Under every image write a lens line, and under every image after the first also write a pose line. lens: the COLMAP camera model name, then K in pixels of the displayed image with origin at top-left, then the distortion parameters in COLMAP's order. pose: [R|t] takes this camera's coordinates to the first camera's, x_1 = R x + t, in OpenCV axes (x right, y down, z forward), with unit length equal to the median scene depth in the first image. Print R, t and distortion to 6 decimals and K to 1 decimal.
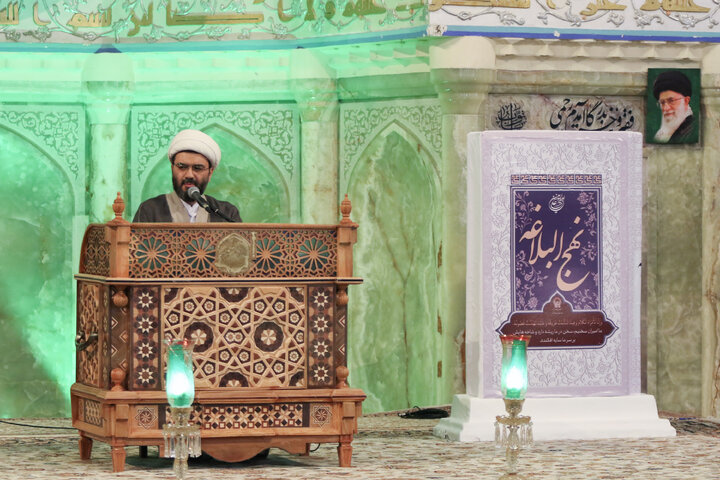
lens RADIAL K [[3043.9, 0, 360.0], [0, 3043.9, 240.0], [0, 0, 1]] dist [-0.122355, -1.986463]
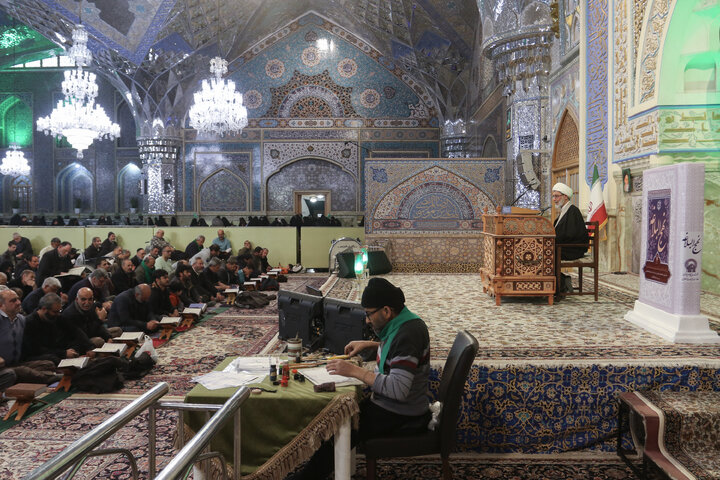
lens RADIAL K [[579.0, 0, 359.0], [0, 579.0, 220.7], [0, 0, 1]] dist [-0.089184, 0.007121]
pose [[-0.358474, 0.006317, -0.933518, 0.457053], [-0.013971, 0.999829, 0.012131, -0.003989], [0.933435, 0.017390, -0.358324, 0.948277]]
